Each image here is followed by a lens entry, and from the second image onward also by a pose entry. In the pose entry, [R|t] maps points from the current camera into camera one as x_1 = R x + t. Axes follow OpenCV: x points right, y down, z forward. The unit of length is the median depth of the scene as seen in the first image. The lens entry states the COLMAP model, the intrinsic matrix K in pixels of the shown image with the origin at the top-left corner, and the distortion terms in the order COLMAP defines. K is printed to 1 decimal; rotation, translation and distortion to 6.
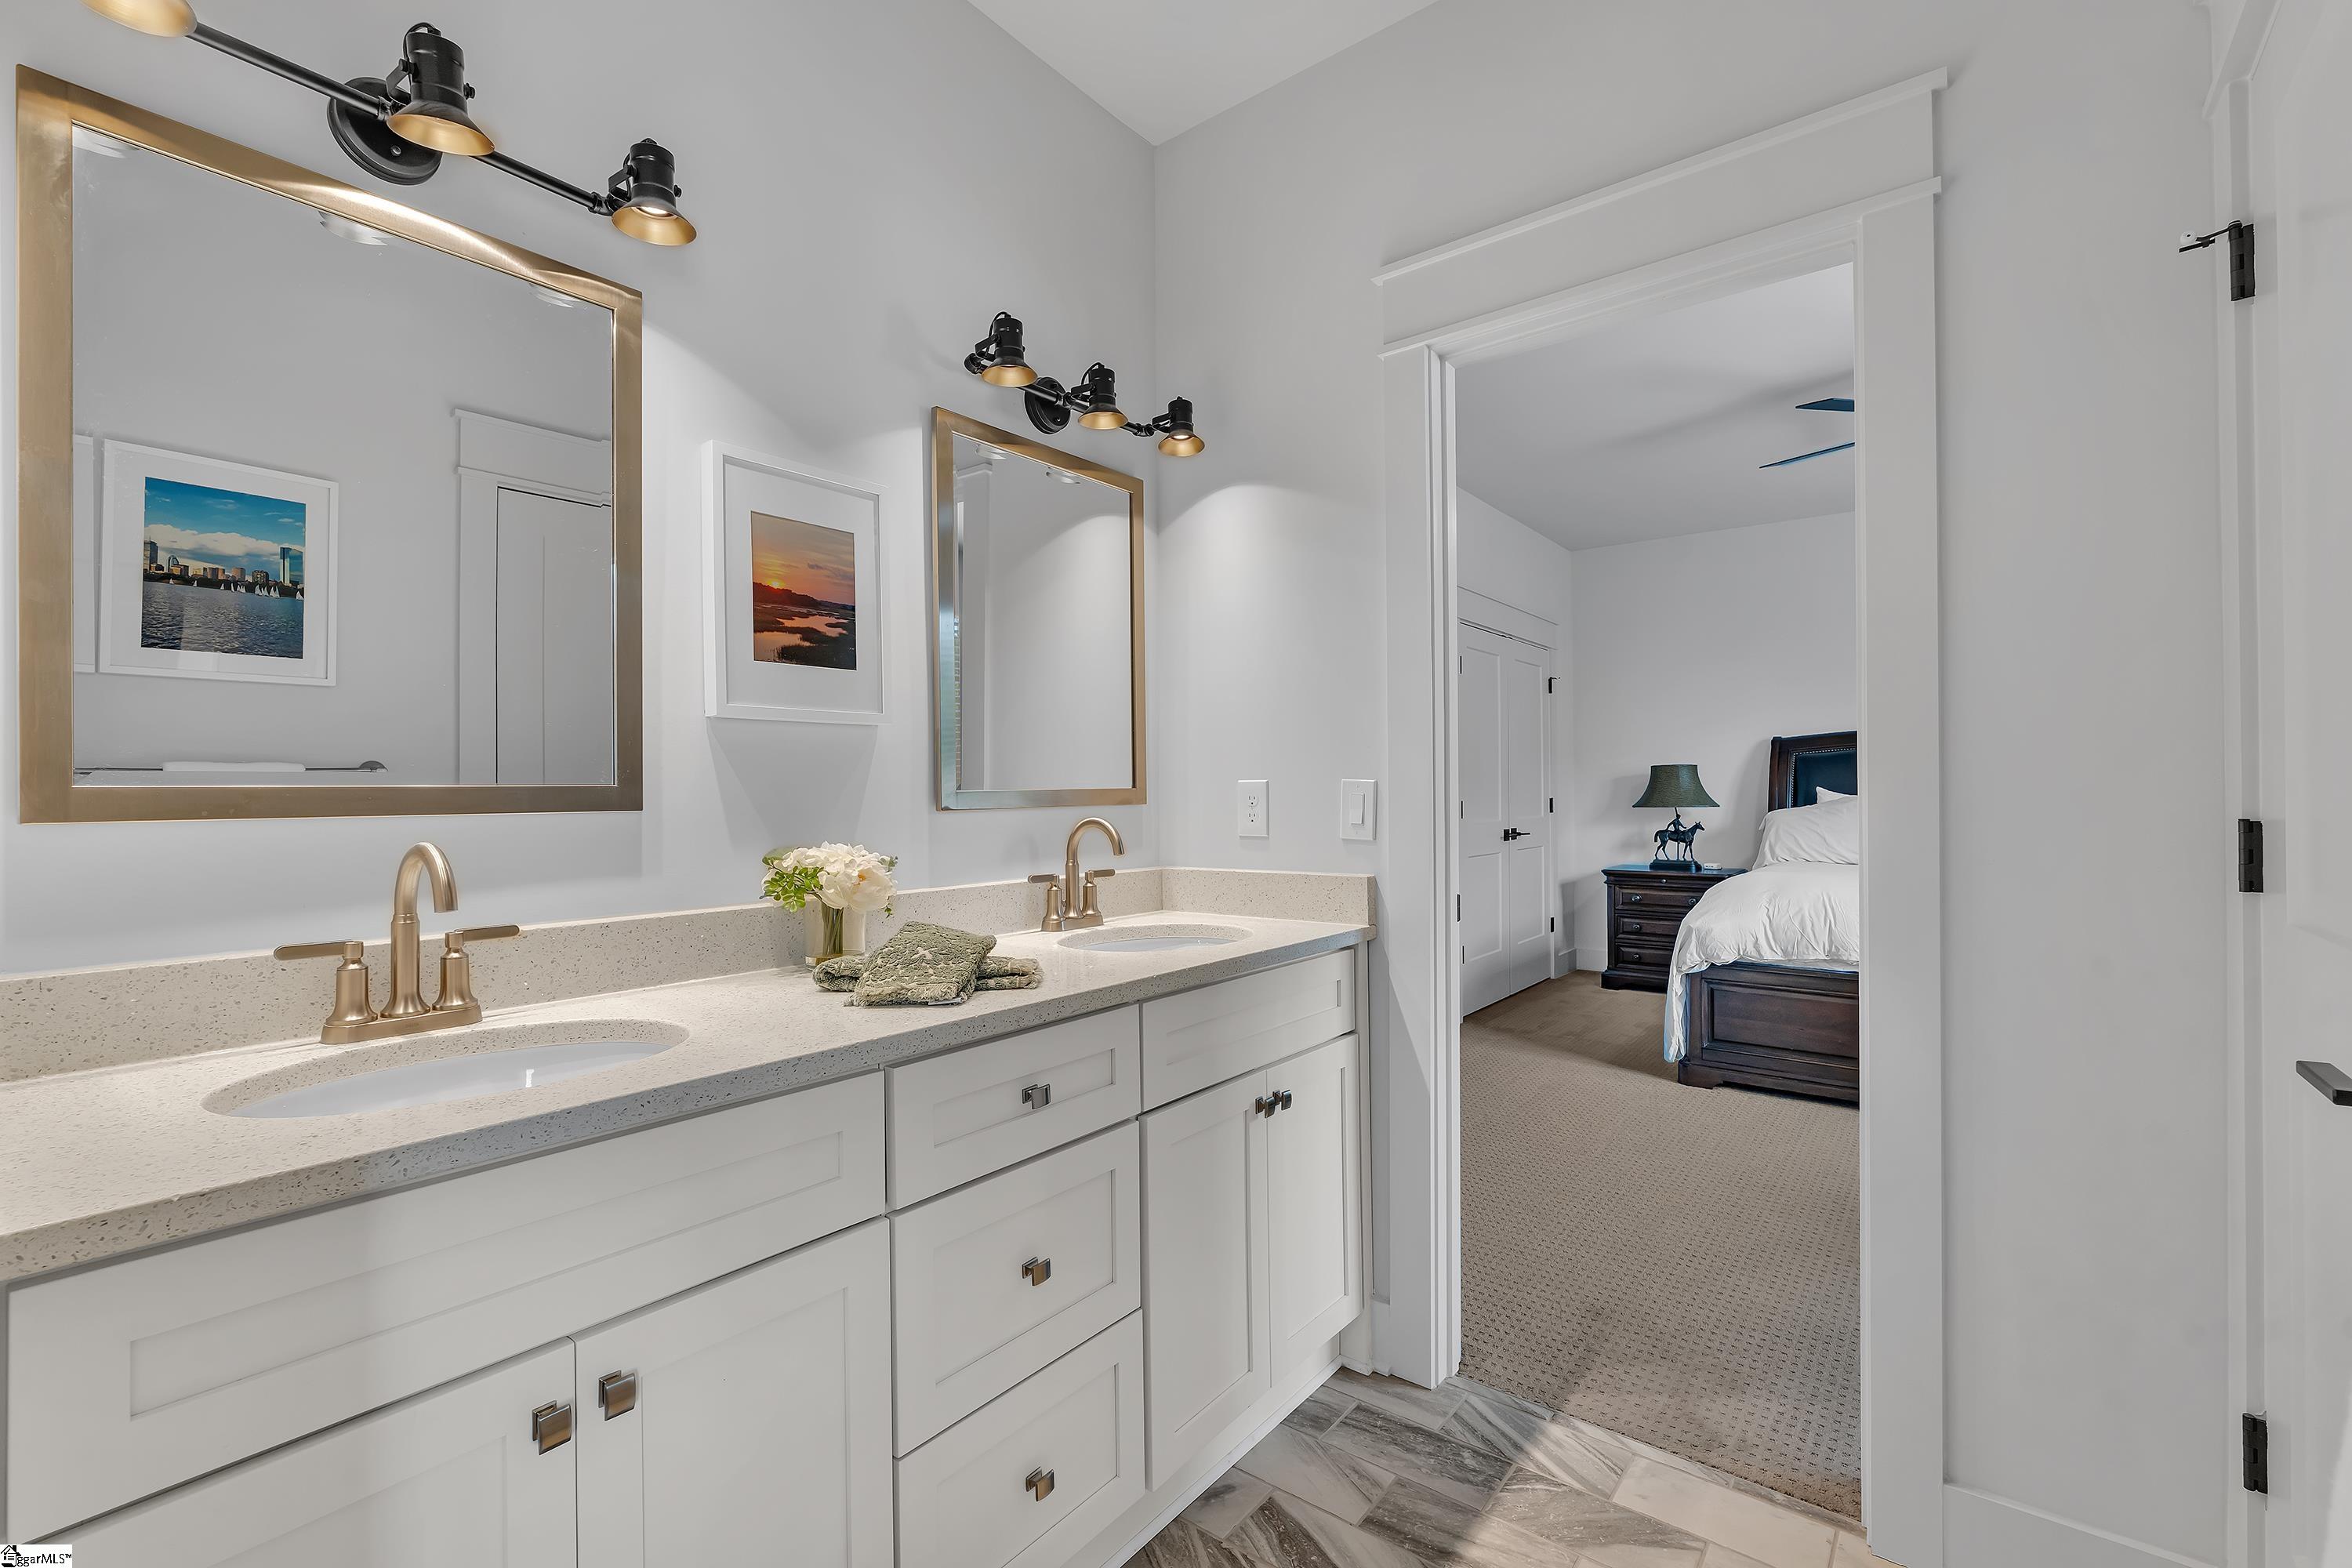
lens RADIAL K [[1032.6, 0, 1167.3], [0, 1032.6, 786.5], [0, 0, 1]] dist [-0.001177, -0.000360]
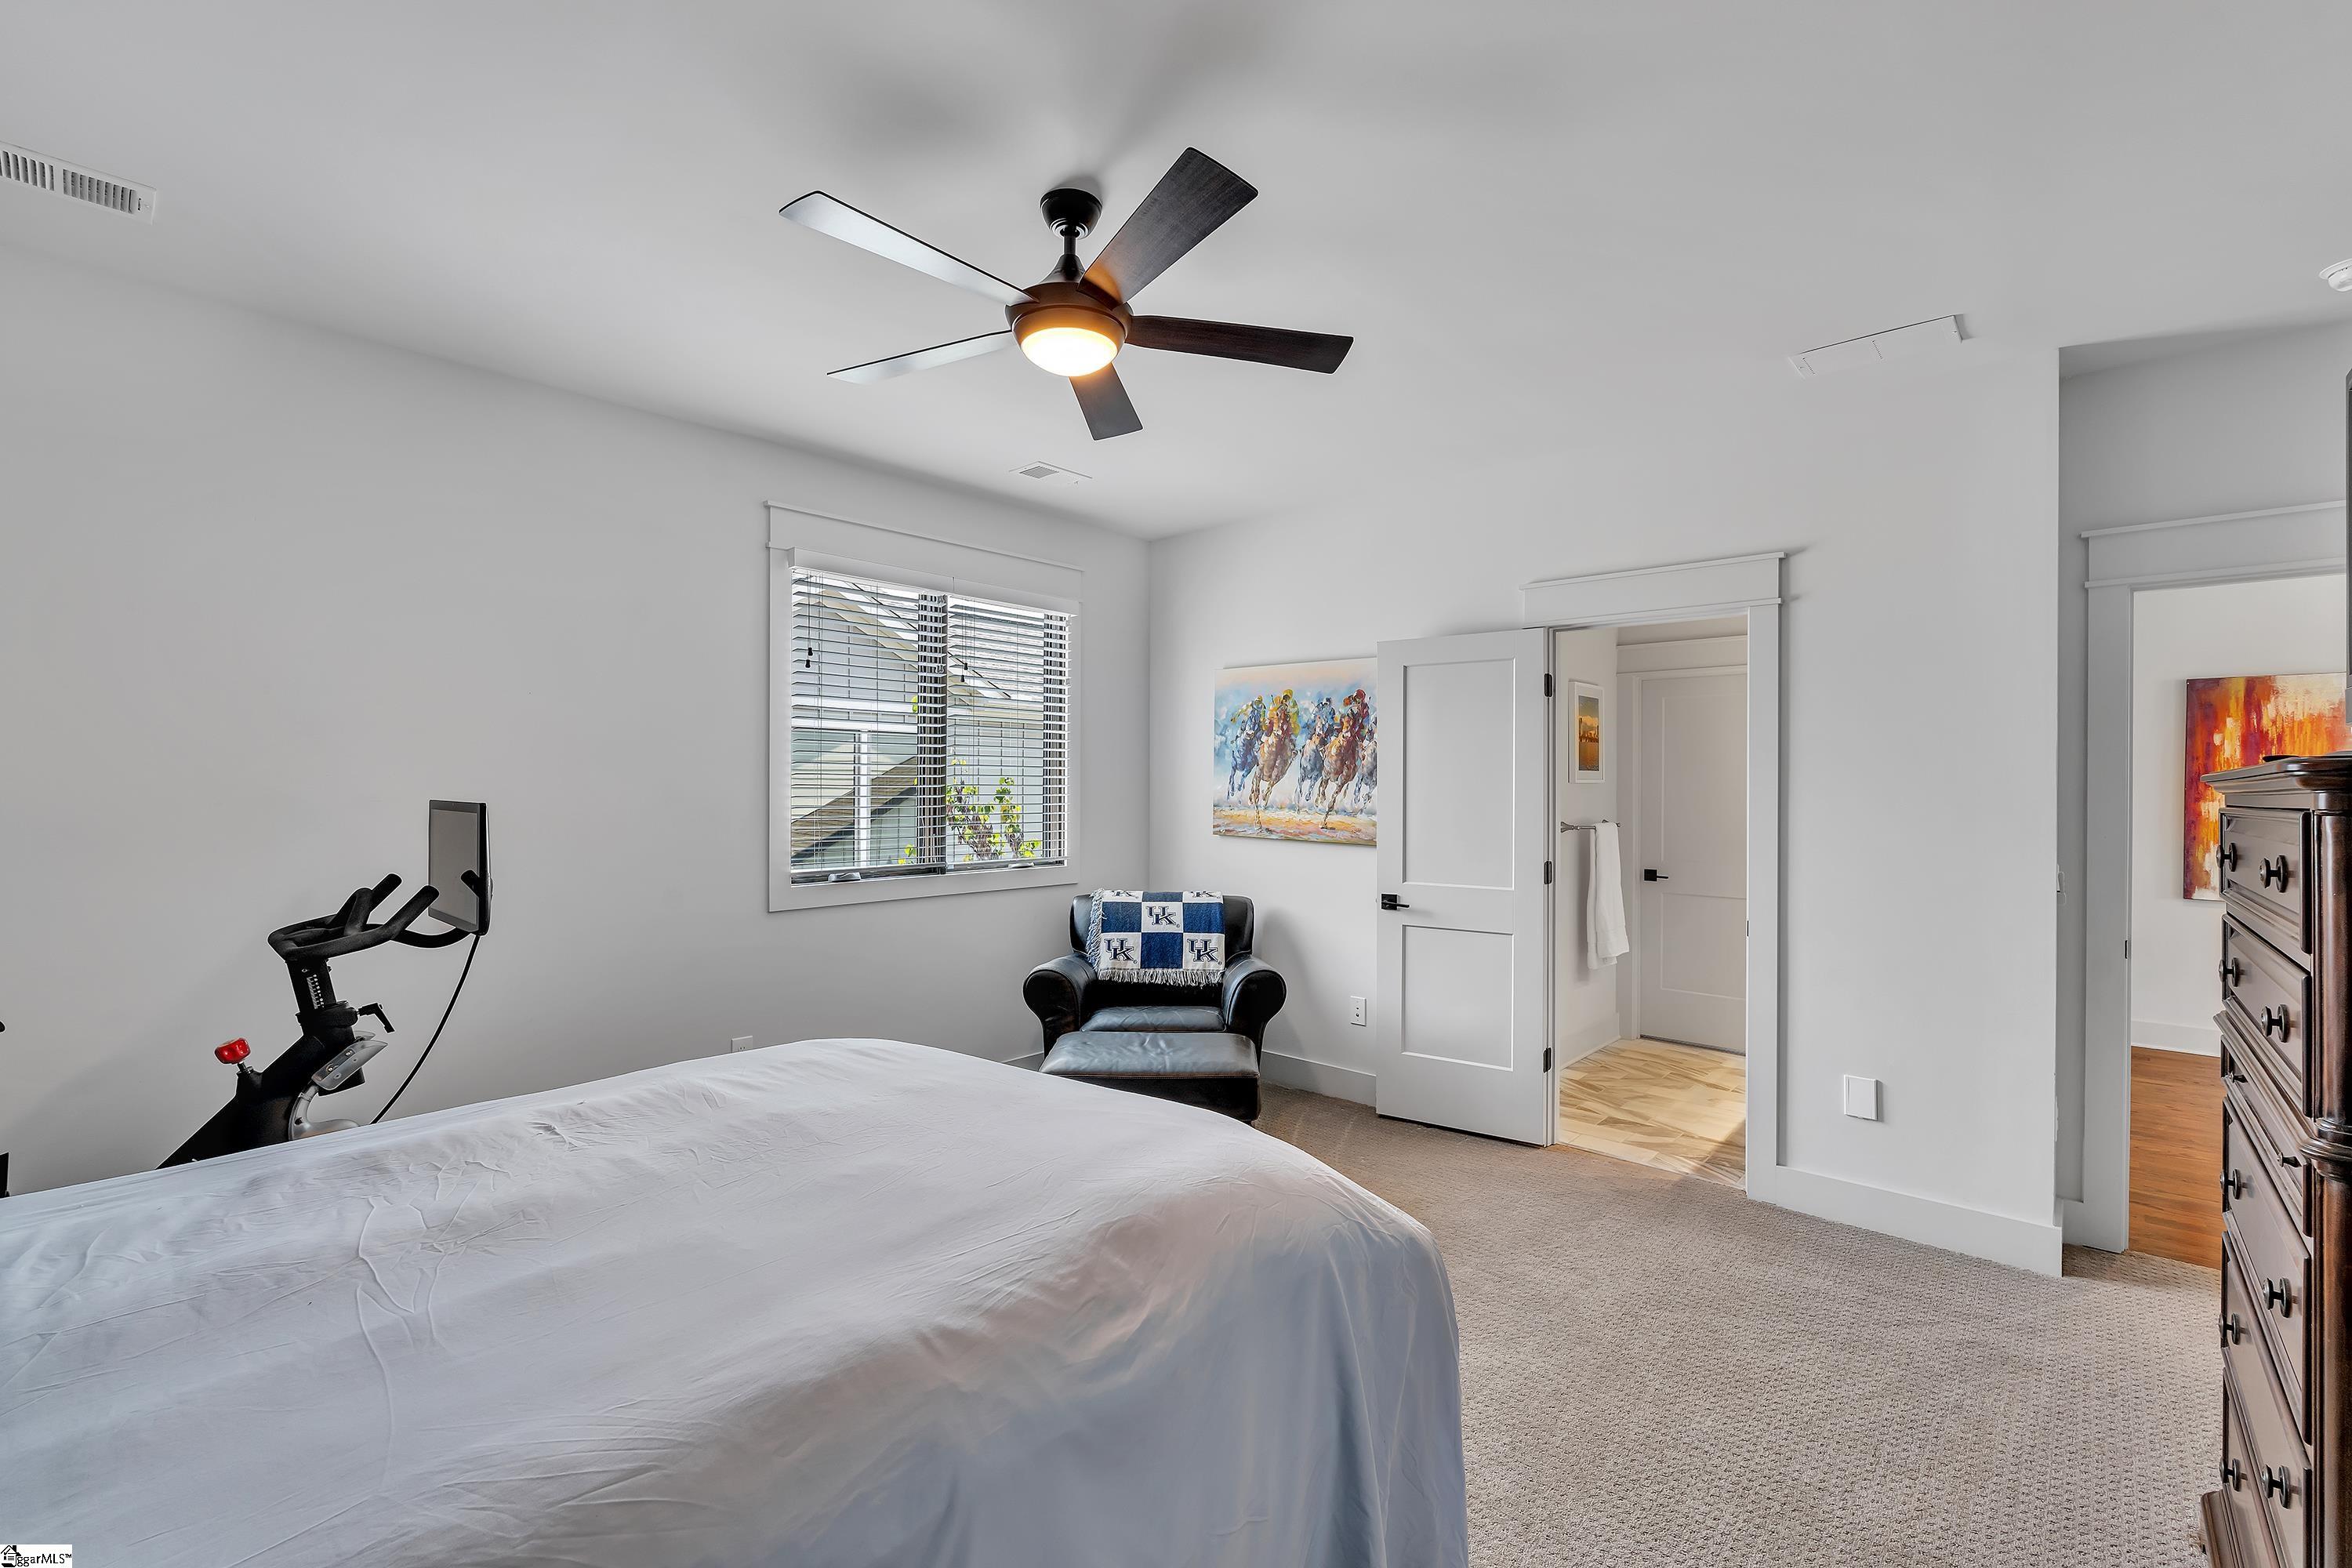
lens RADIAL K [[1032.6, 0, 1167.3], [0, 1032.6, 786.5], [0, 0, 1]] dist [-0.001177, -0.000360]
pose [[-0.998694, -0.004945, 0.050847, 0.426483], [-0.005061, 0.999985, -0.002164, -0.041804], [-0.050835, -0.002419, -0.998704, 1.012971]]
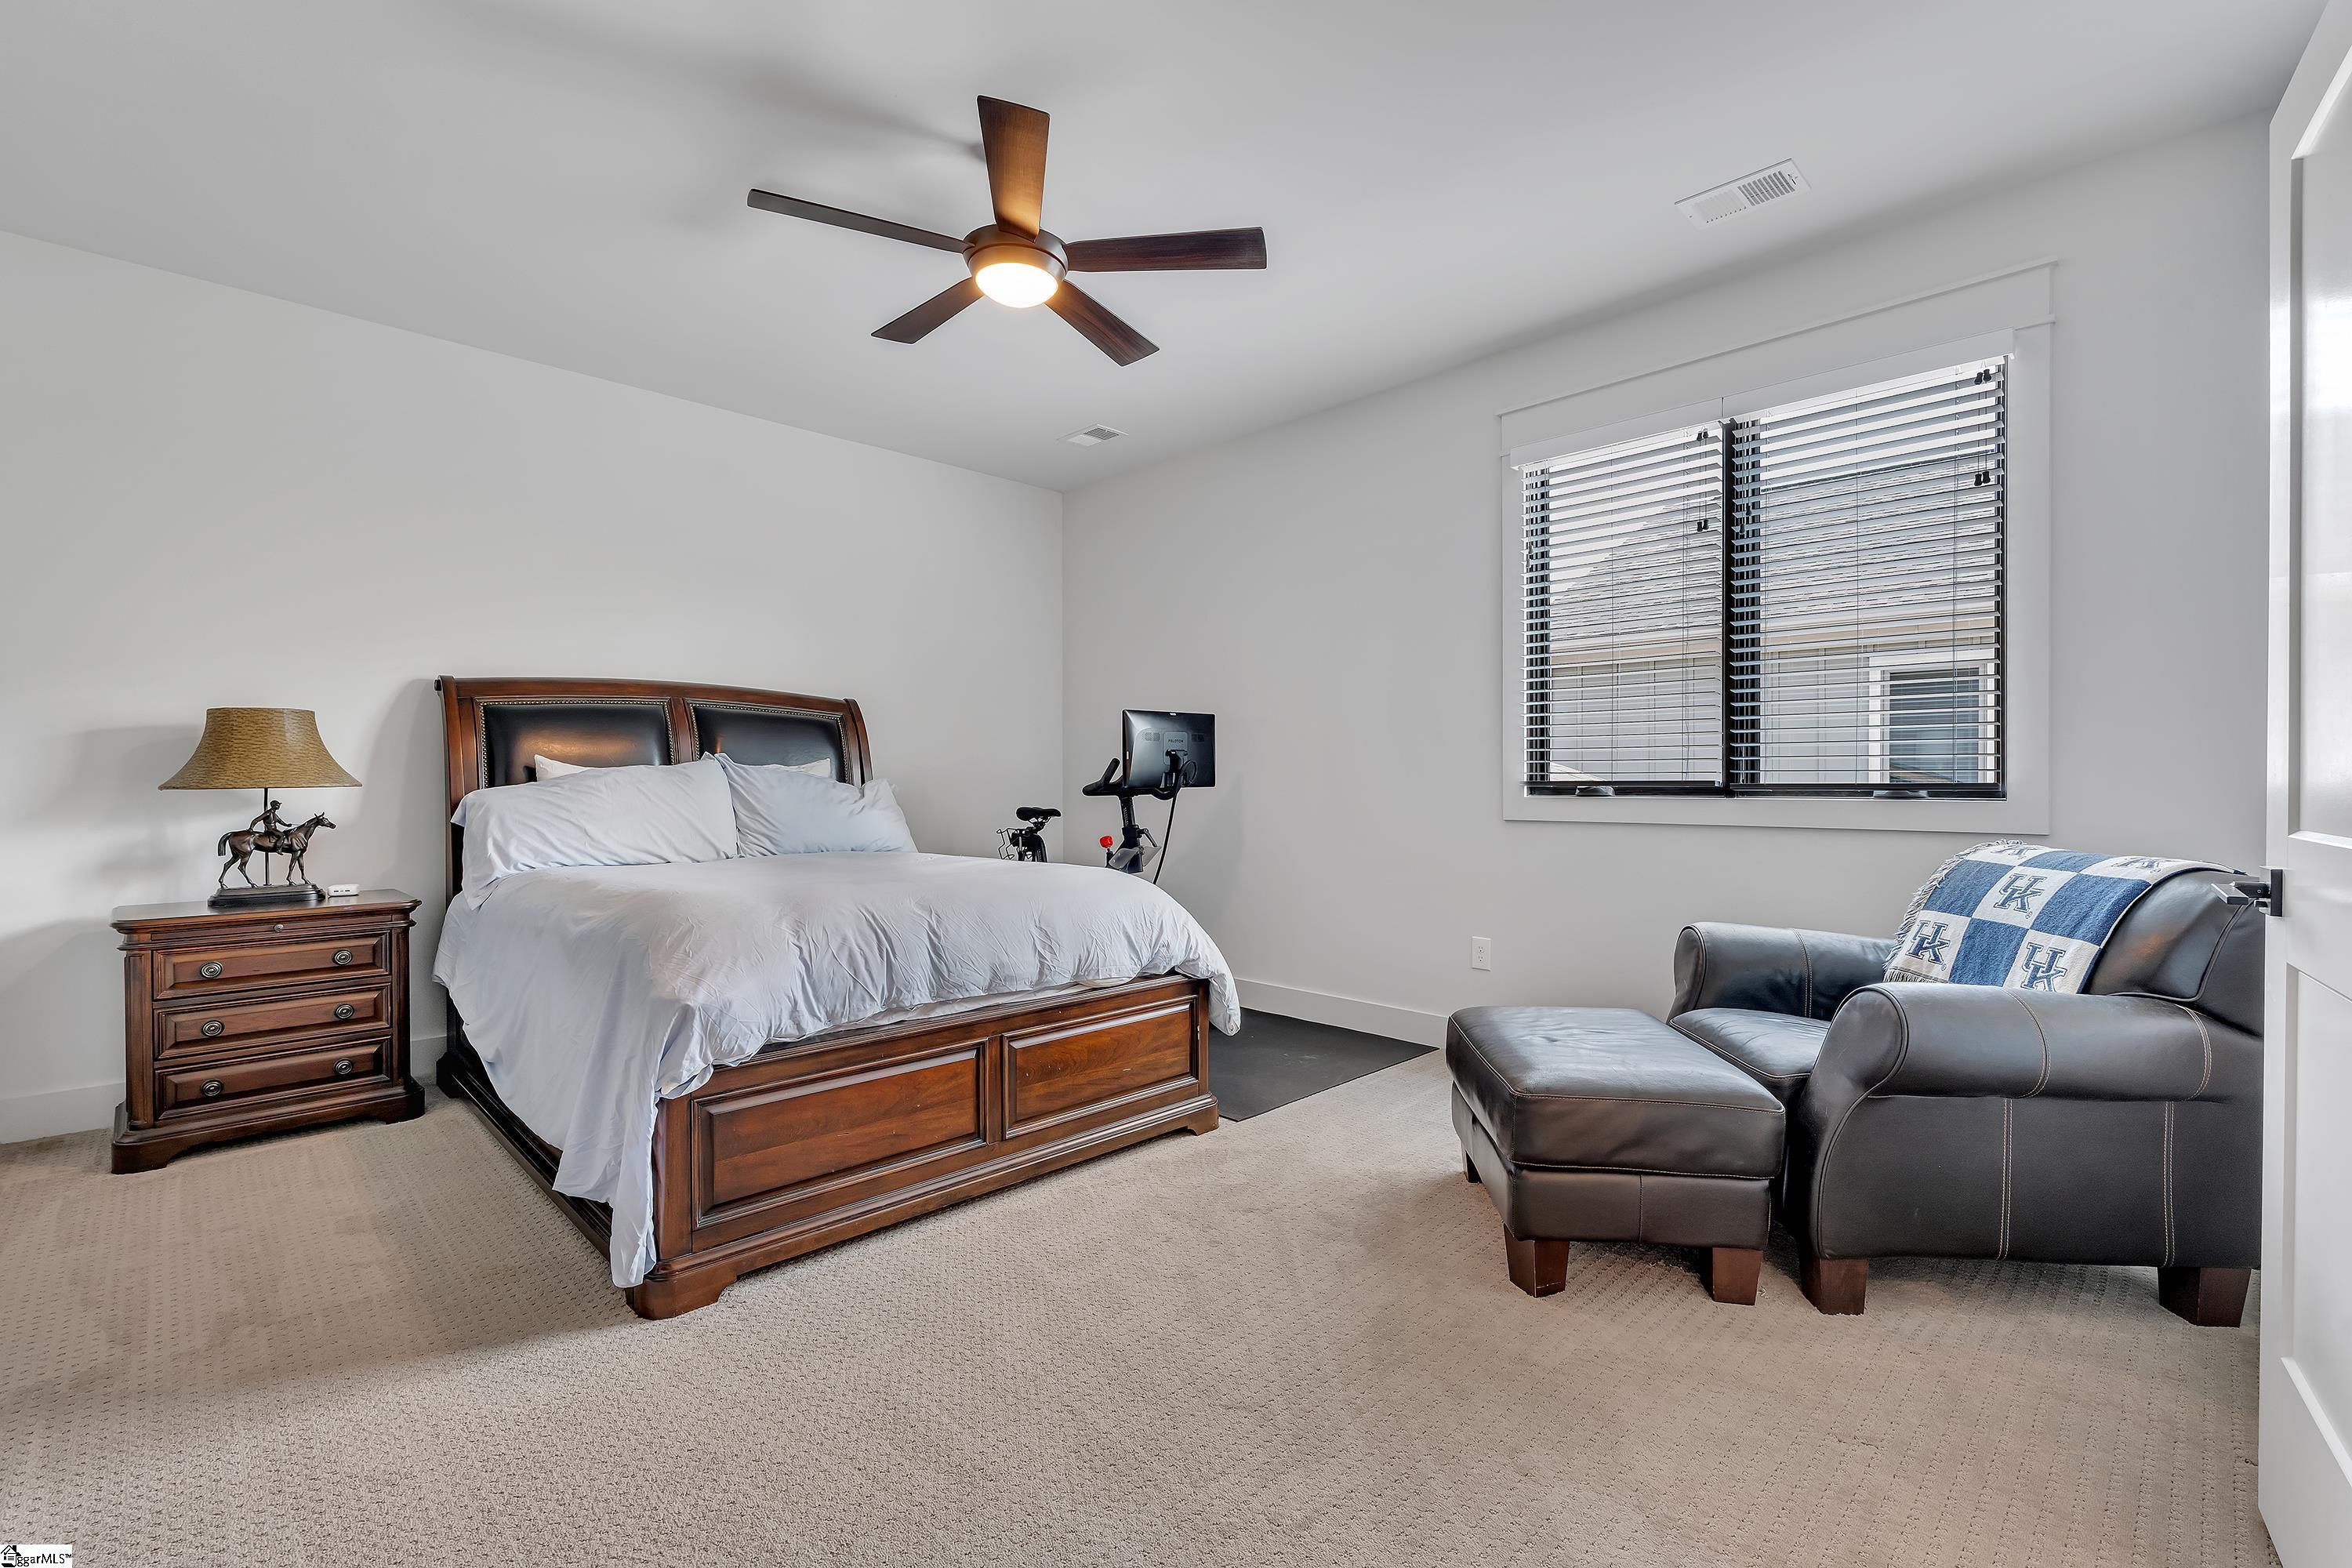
lens RADIAL K [[1032.6, 0, 1167.3], [0, 1032.6, 786.5], [0, 0, 1]] dist [-0.001177, -0.000360]
pose [[0.120891, -0.006982, 0.992641, 0.017096], [-0.001602, 0.999973, 0.007228, 0.014763], [-0.992665, -0.002465, 0.120876, 0.478413]]
